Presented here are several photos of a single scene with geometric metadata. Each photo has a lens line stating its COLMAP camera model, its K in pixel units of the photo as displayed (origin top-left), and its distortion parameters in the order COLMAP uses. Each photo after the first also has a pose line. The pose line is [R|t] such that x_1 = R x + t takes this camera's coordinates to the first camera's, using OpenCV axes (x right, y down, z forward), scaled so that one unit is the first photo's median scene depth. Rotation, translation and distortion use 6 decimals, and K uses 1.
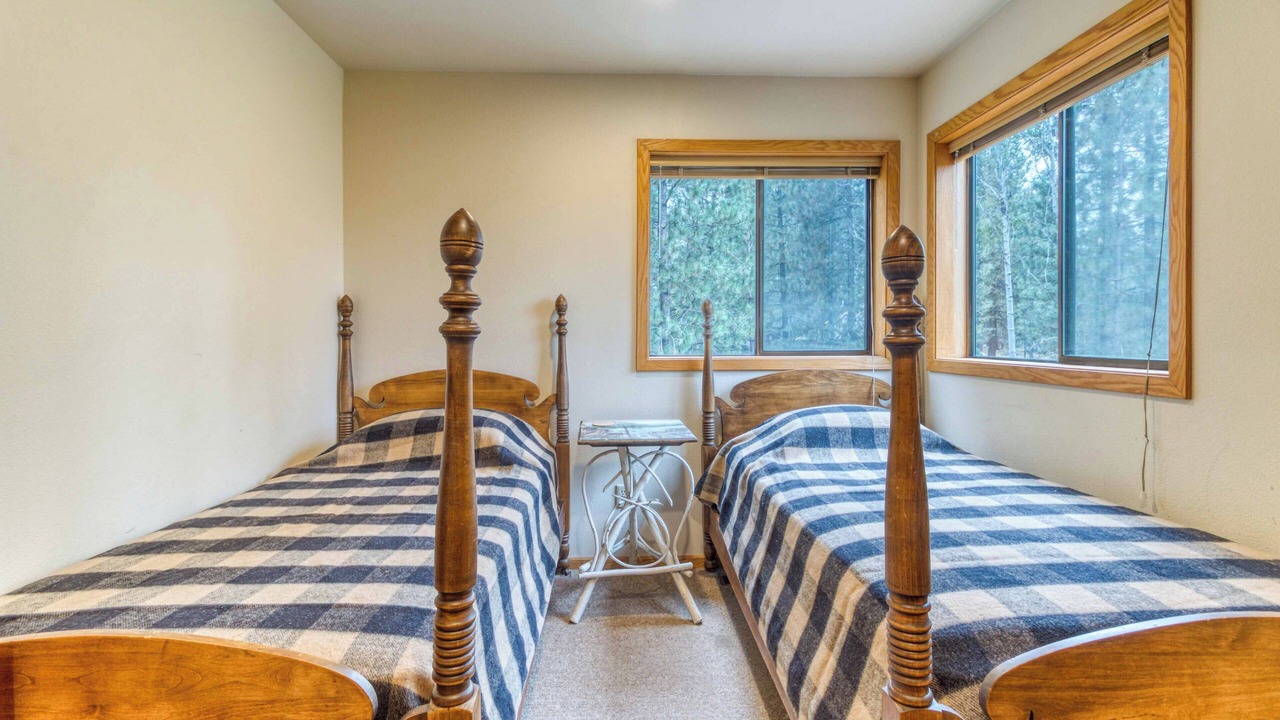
lens RADIAL K [[590.5, 0, 640.3], [0, 590.5, 345.1], [0, 0, 1]] dist [0.015916, -0.012626]
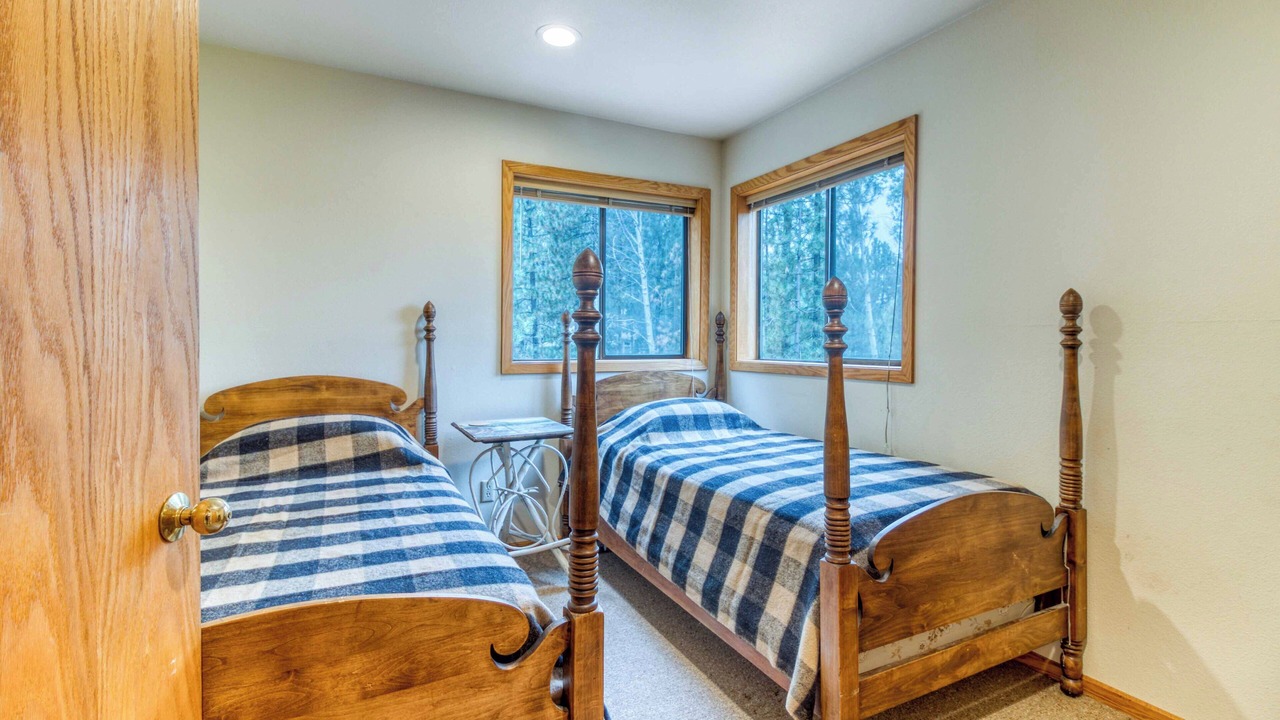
lens RADIAL K [[577.2, 0, 640.0], [0, 577.2, 360.0], [0, 0, 1]] dist [0.021729, -0.012239]
pose [[0.912387, -0.006480, 0.409278, -0.260859], [0.000320, 0.999886, 0.015117, 0.001971], [-0.409329, -0.013662, 0.912285, -0.090914]]
